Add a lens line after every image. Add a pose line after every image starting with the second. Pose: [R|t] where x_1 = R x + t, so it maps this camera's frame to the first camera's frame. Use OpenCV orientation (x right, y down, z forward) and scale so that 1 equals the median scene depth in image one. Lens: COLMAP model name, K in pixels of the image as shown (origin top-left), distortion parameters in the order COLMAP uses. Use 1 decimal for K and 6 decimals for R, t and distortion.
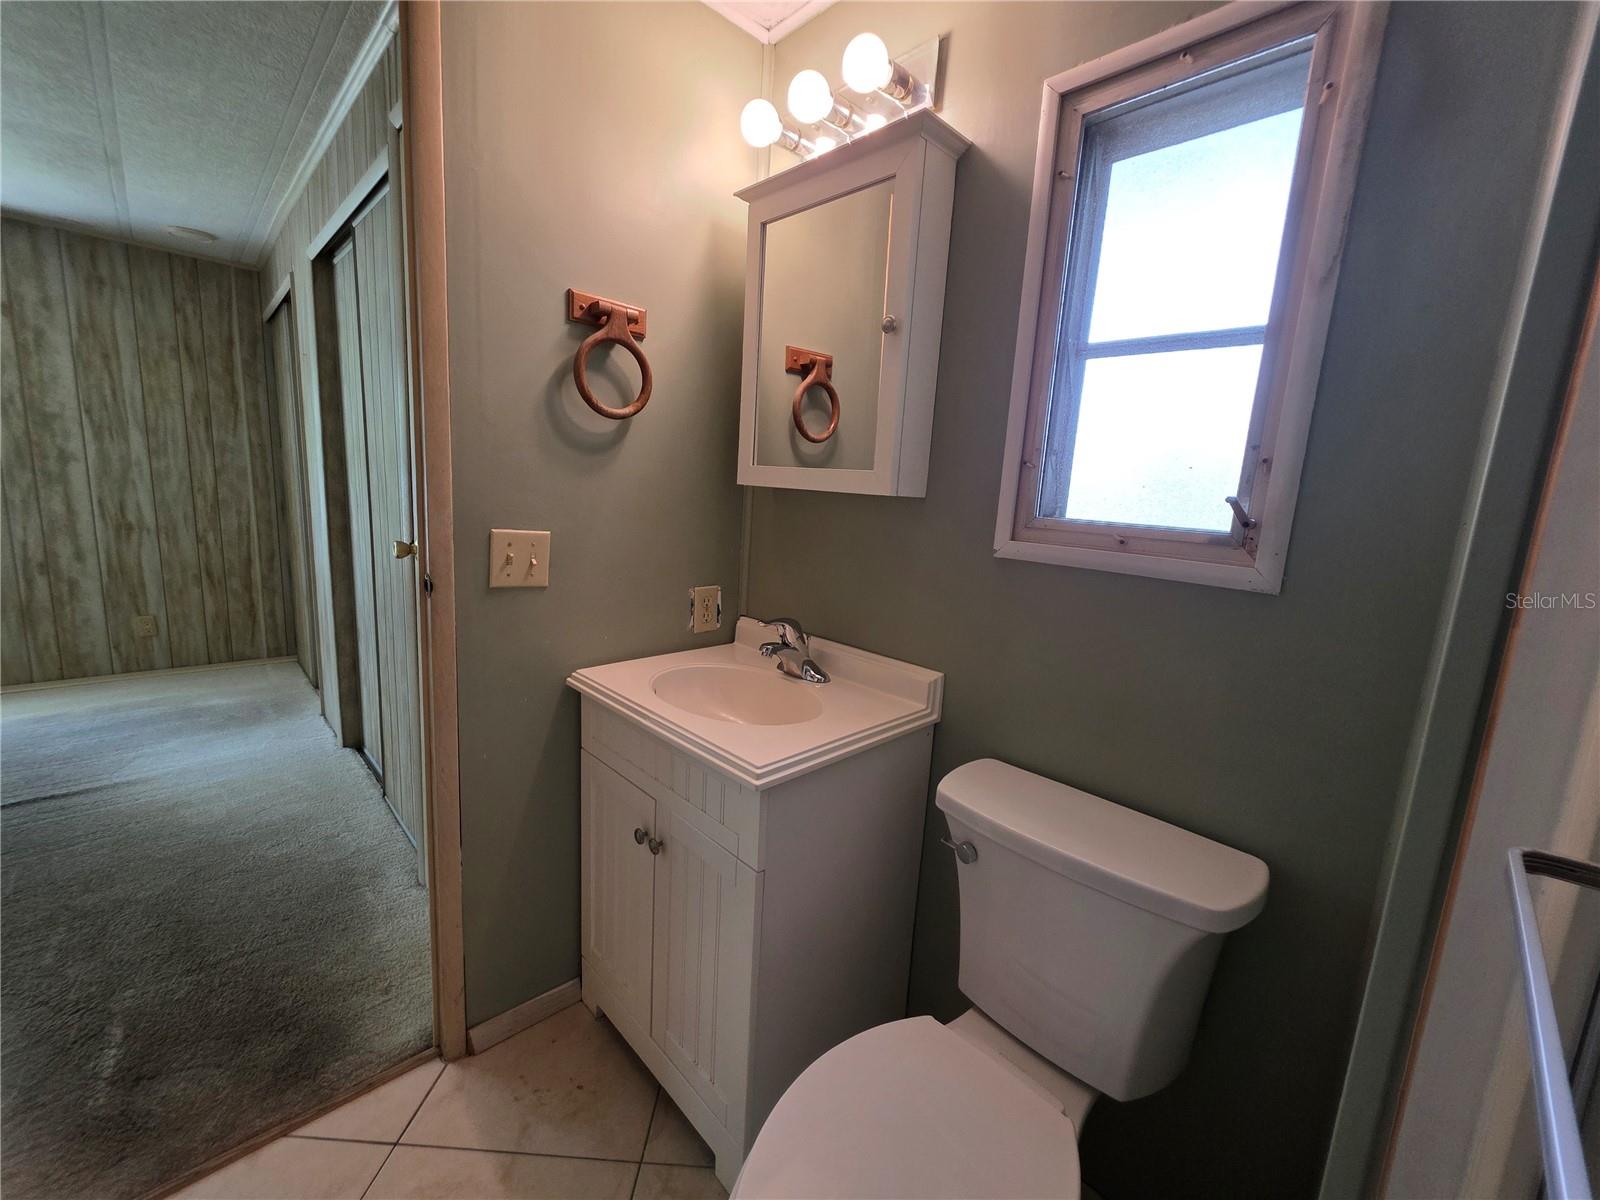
lens RADIAL K [[643.6, 0, 802.7], [0, 643.6, 599.0], [0, 0, 1]] dist [0.001317, -0.000732]
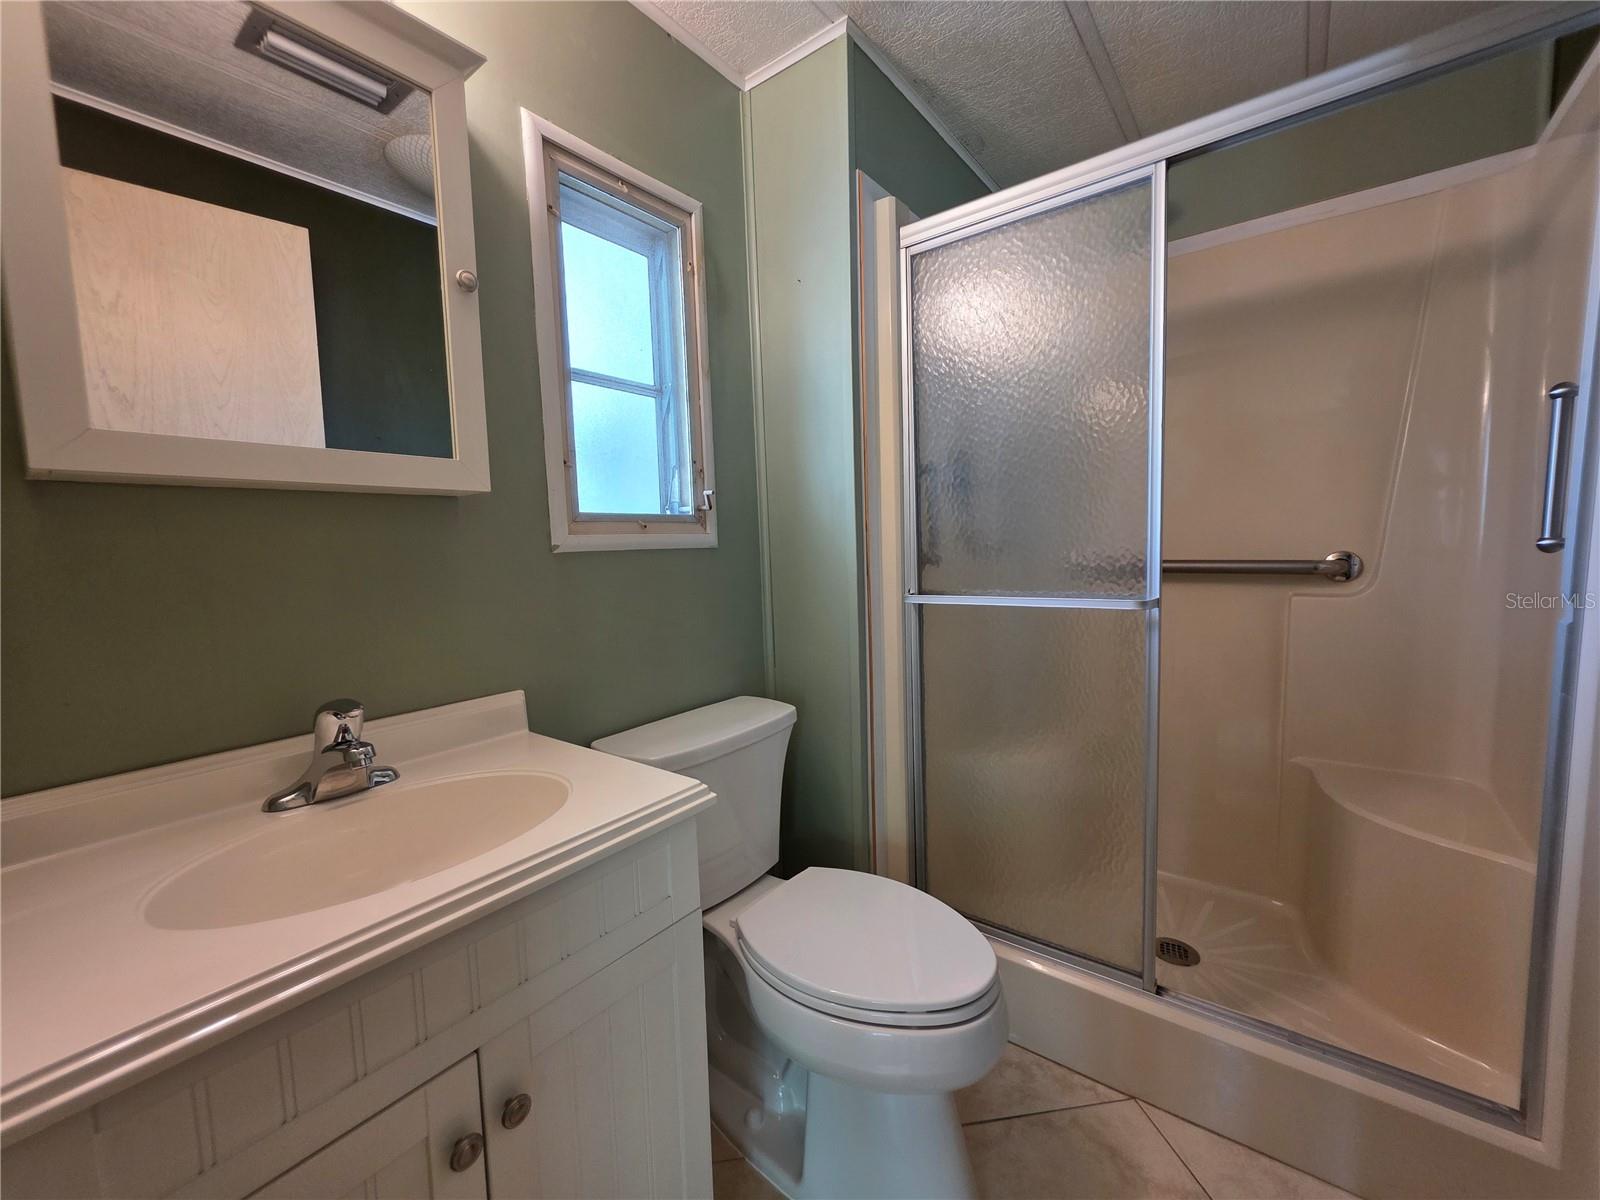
lens RADIAL K [[643.6, 0, 802.7], [0, 643.6, 599.0], [0, 0, 1]] dist [0.001317, -0.000732]
pose [[-0.153717, -0.129773, 0.979556, -0.841424], [0.207048, 0.965101, 0.160348, -0.084482], [-0.966179, 0.227463, -0.121483, 0.823416]]
